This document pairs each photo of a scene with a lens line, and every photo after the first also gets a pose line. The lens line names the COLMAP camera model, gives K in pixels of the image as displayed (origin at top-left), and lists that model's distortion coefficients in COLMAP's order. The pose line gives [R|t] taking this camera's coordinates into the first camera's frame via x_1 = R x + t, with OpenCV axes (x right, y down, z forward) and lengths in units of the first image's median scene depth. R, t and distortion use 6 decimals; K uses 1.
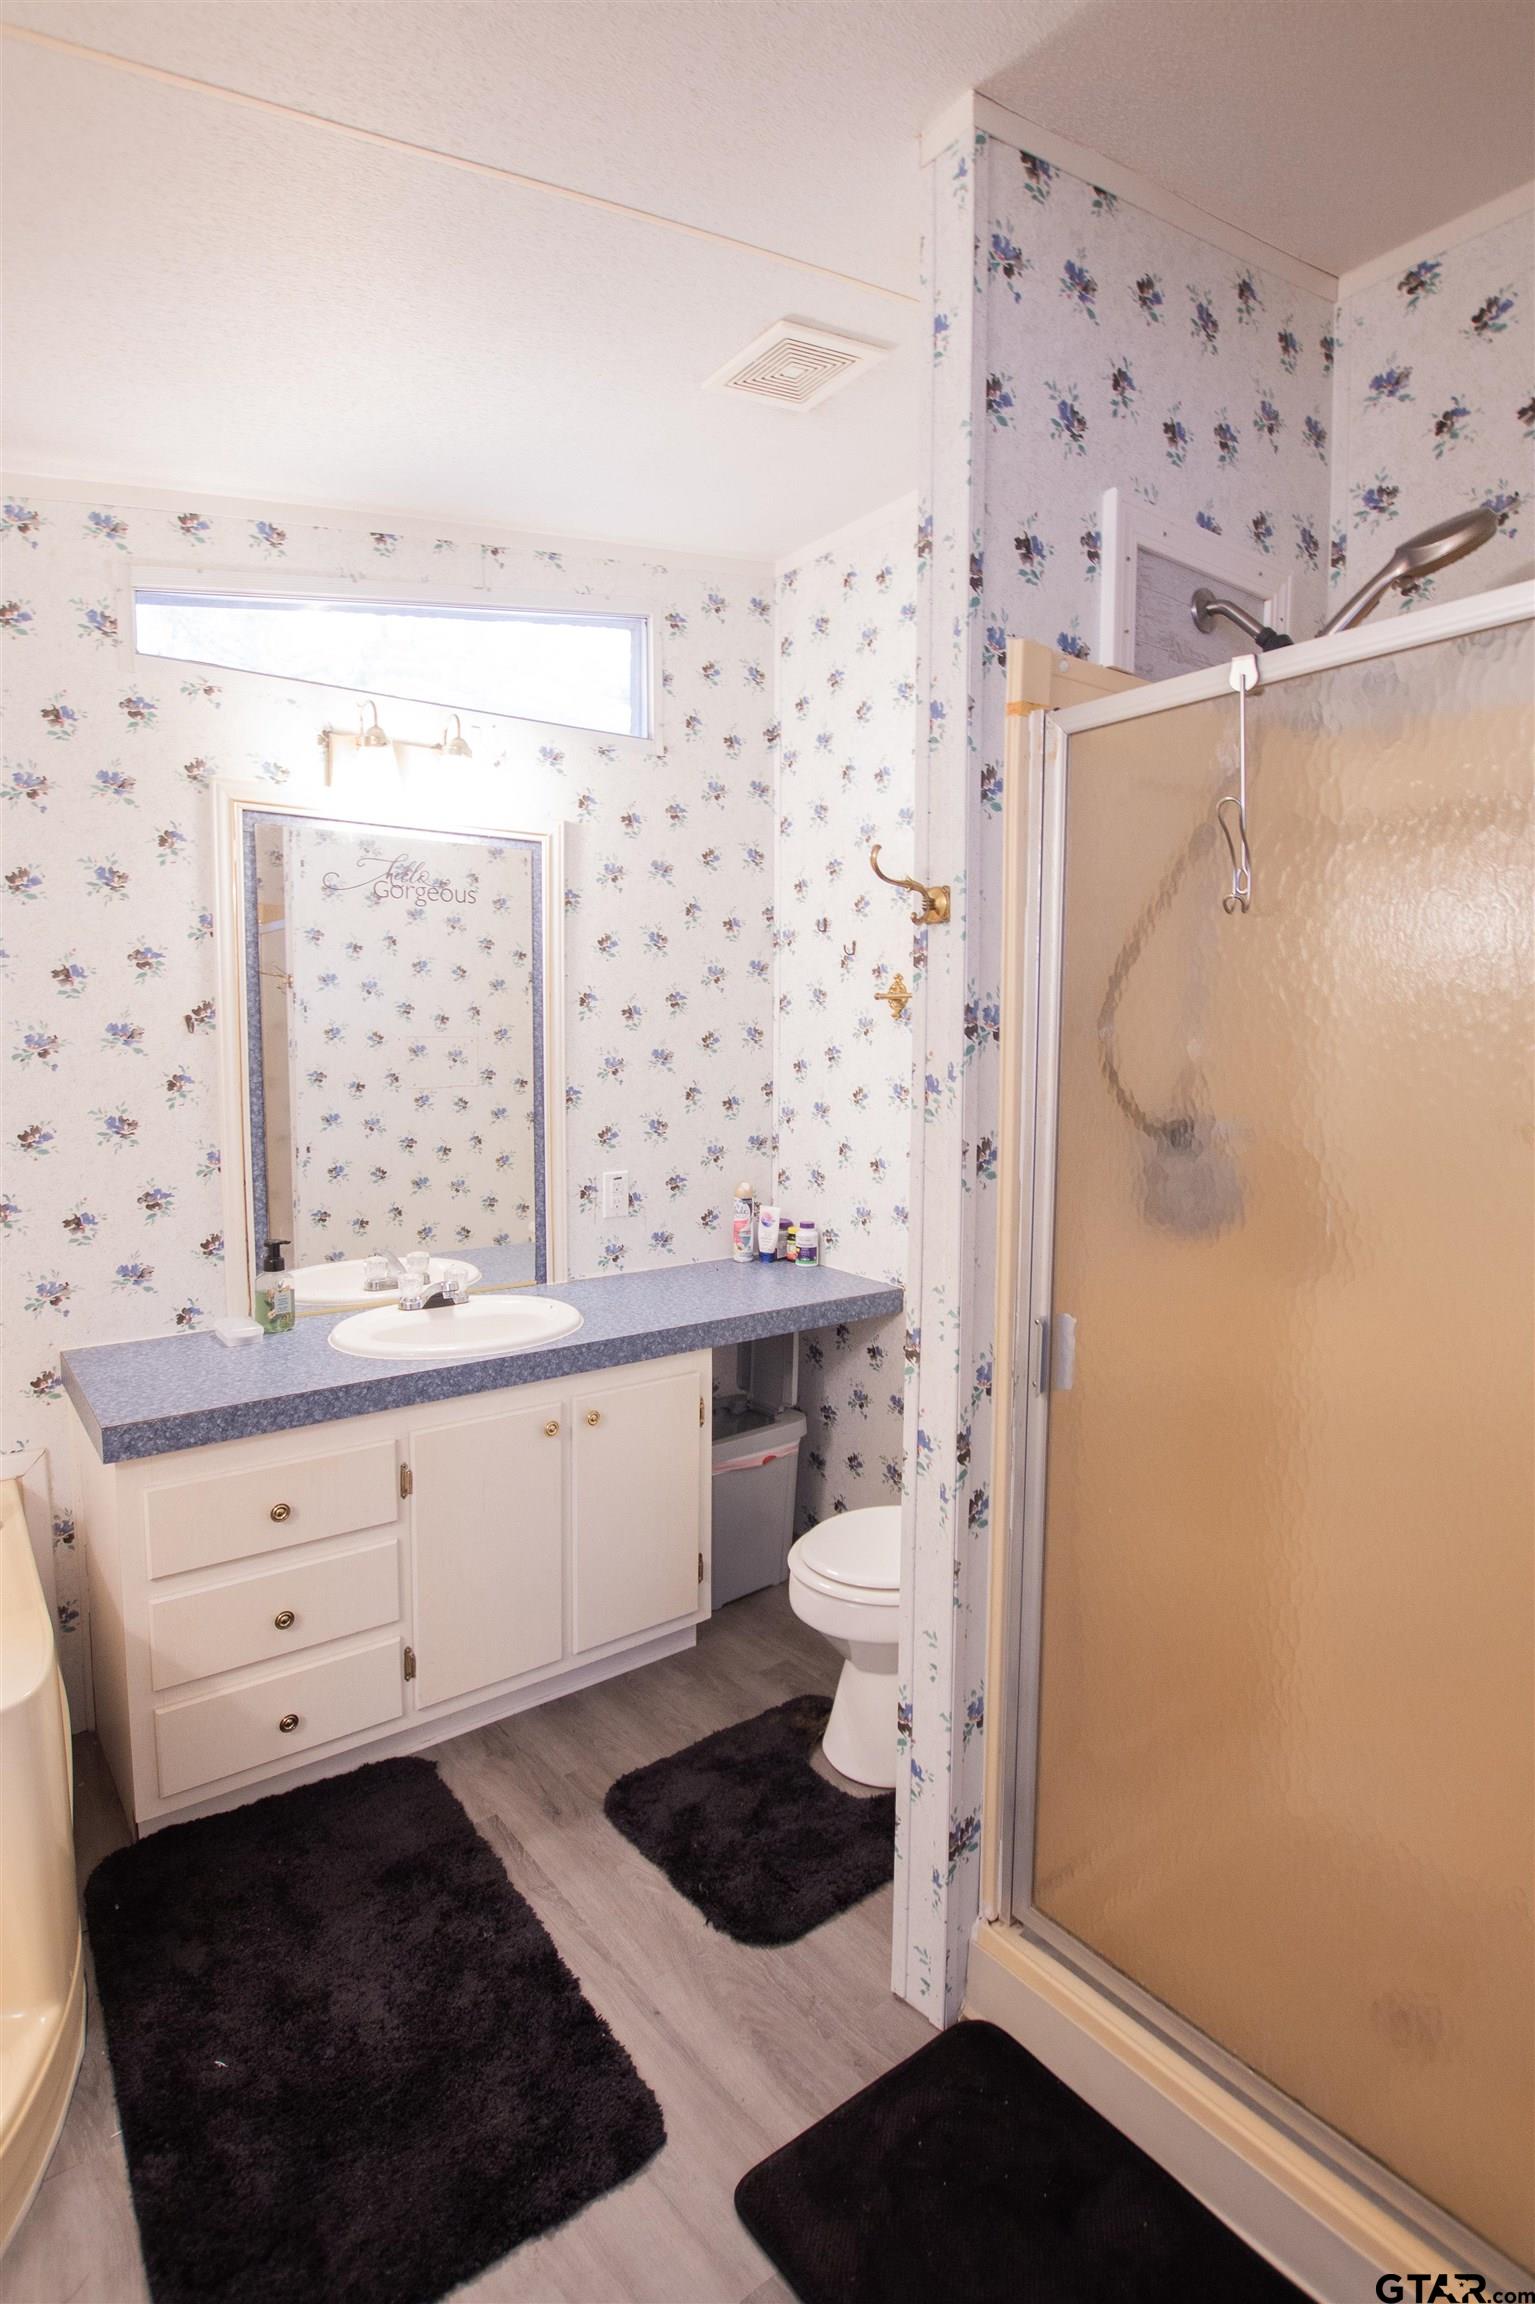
lens RADIAL K [[1115.8, 0, 724.3], [0, 1115.8, 1149.3], [0, 0, 1]] dist [-0.032359, 0.002670]
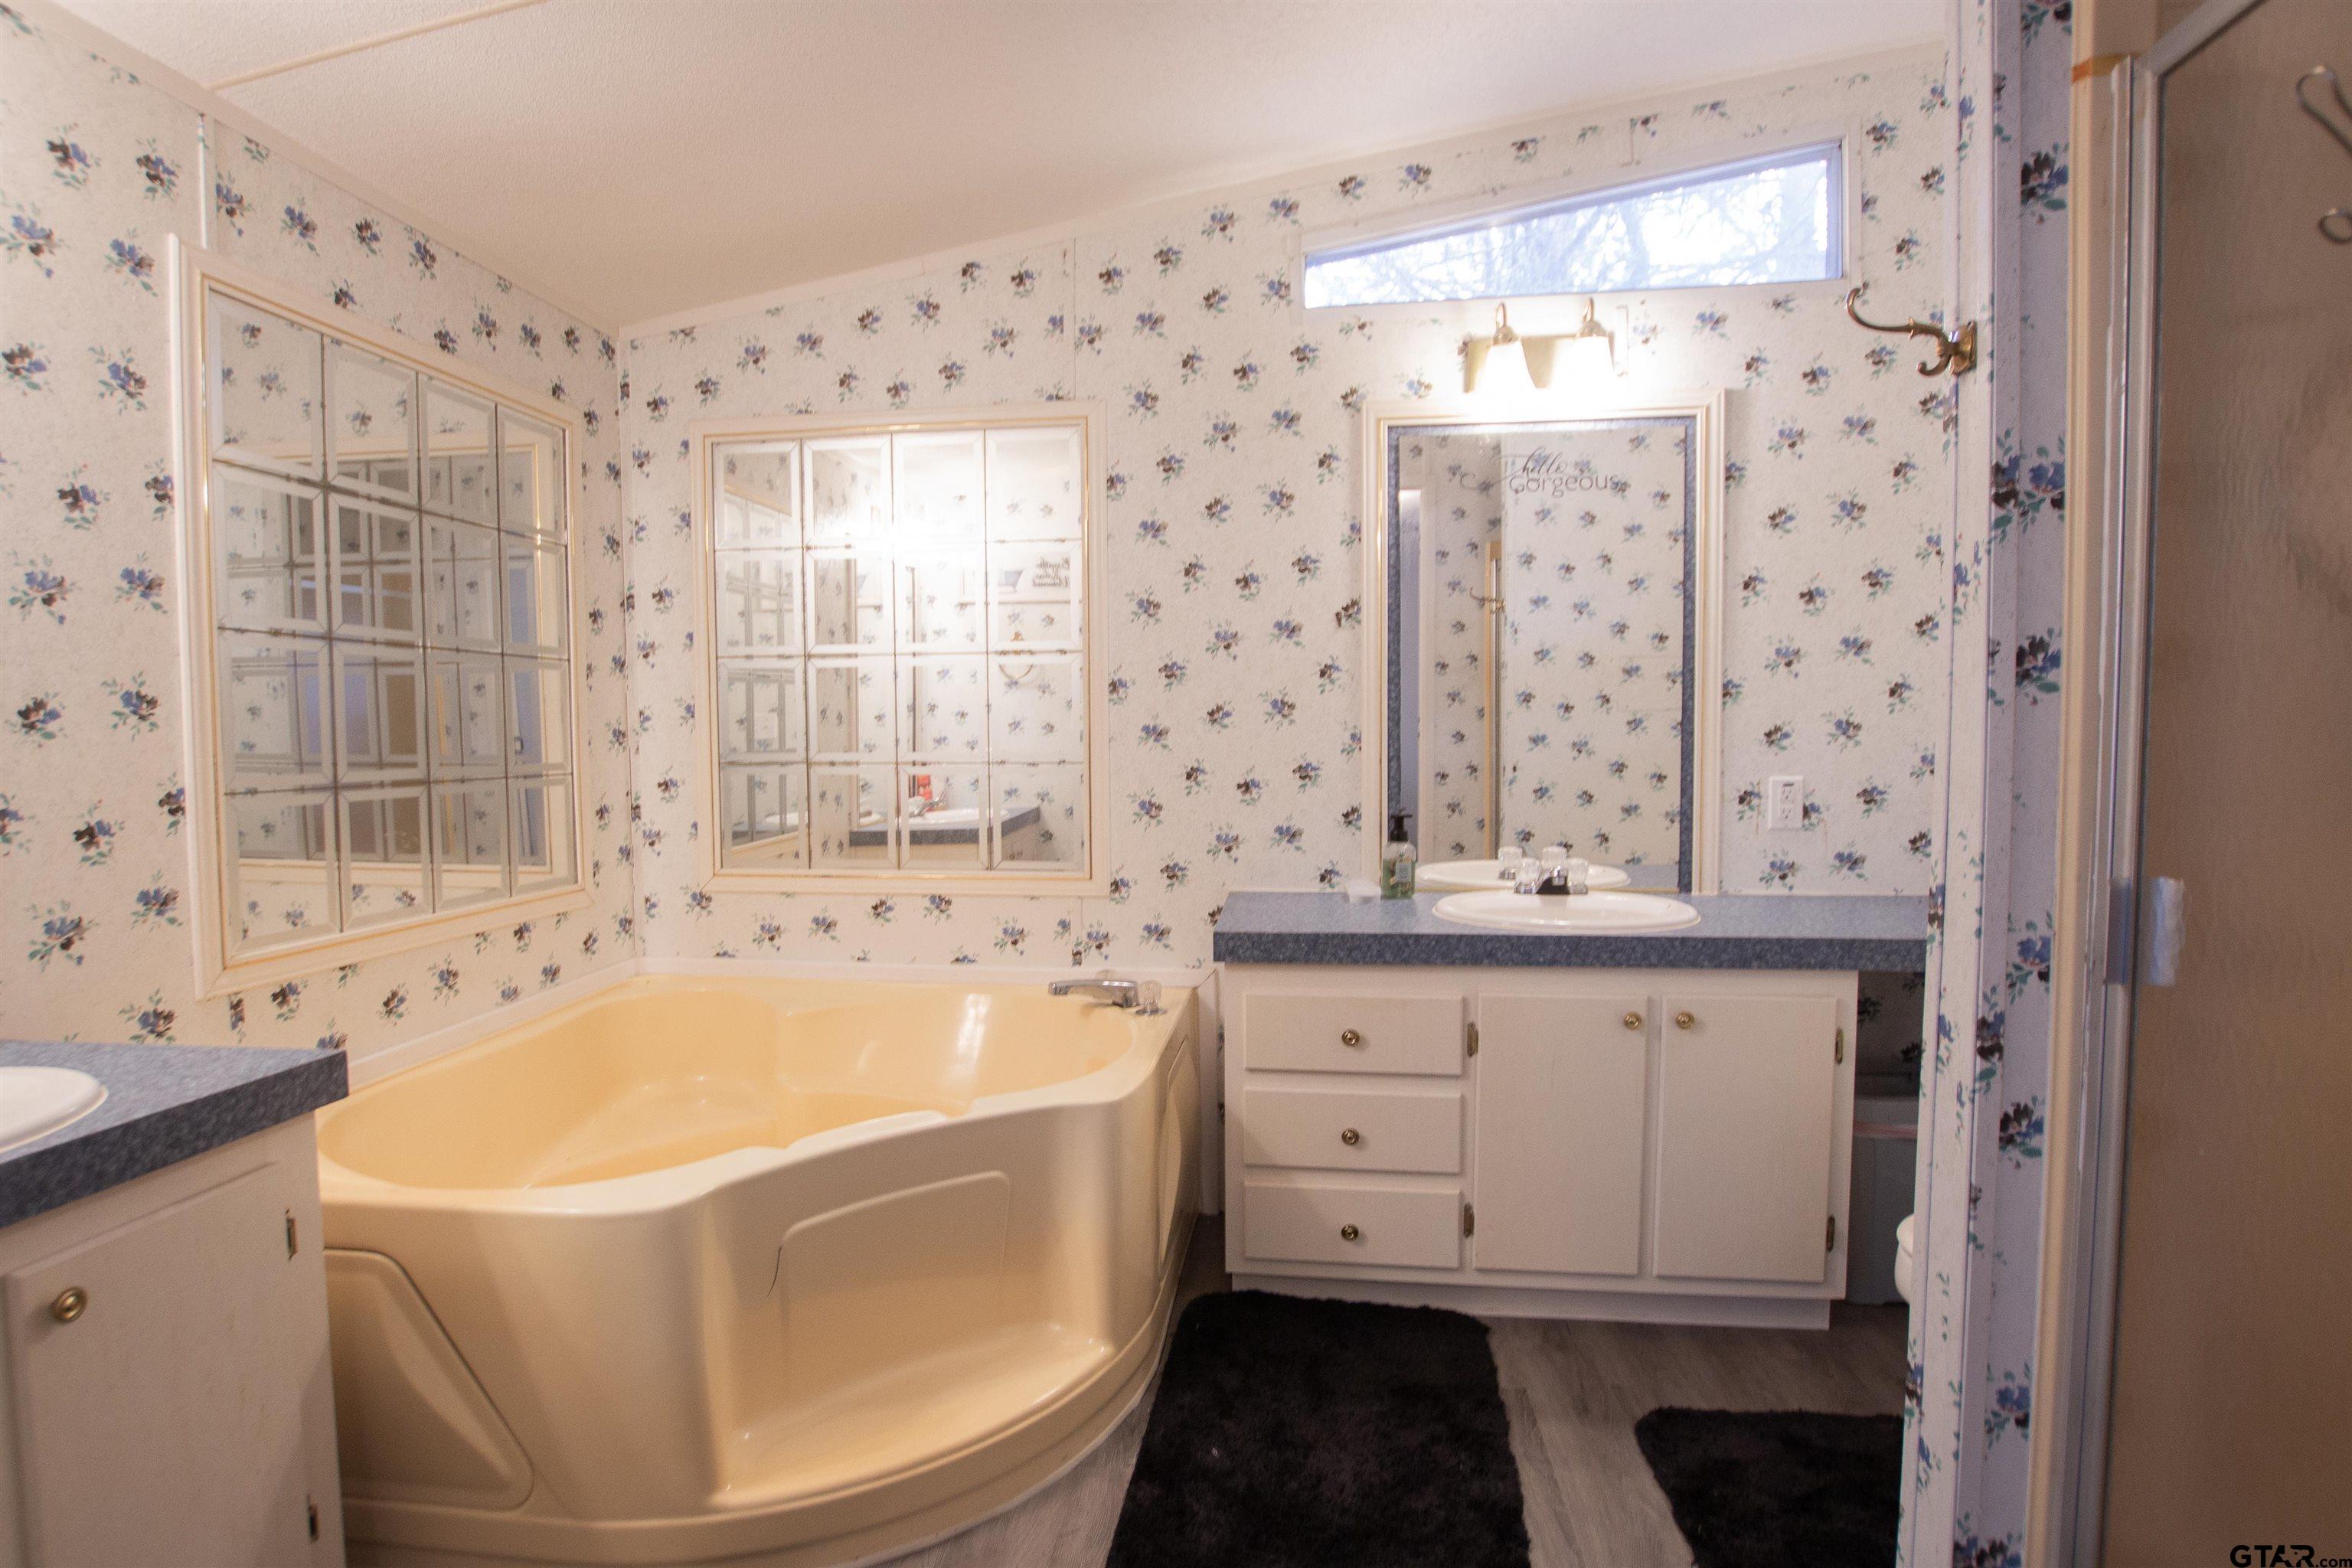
lens RADIAL K [[1139.1, 0, 1160.4], [0, 1139.1, 793.9], [0, 0, 1]] dist [-0.032359, 0.002670]
pose [[0.729714, 0.038321, -0.682678, 0.209677], [-0.053701, 0.998556, -0.001349, 0.085043], [0.681640, 0.037645, 0.730719, 0.018287]]
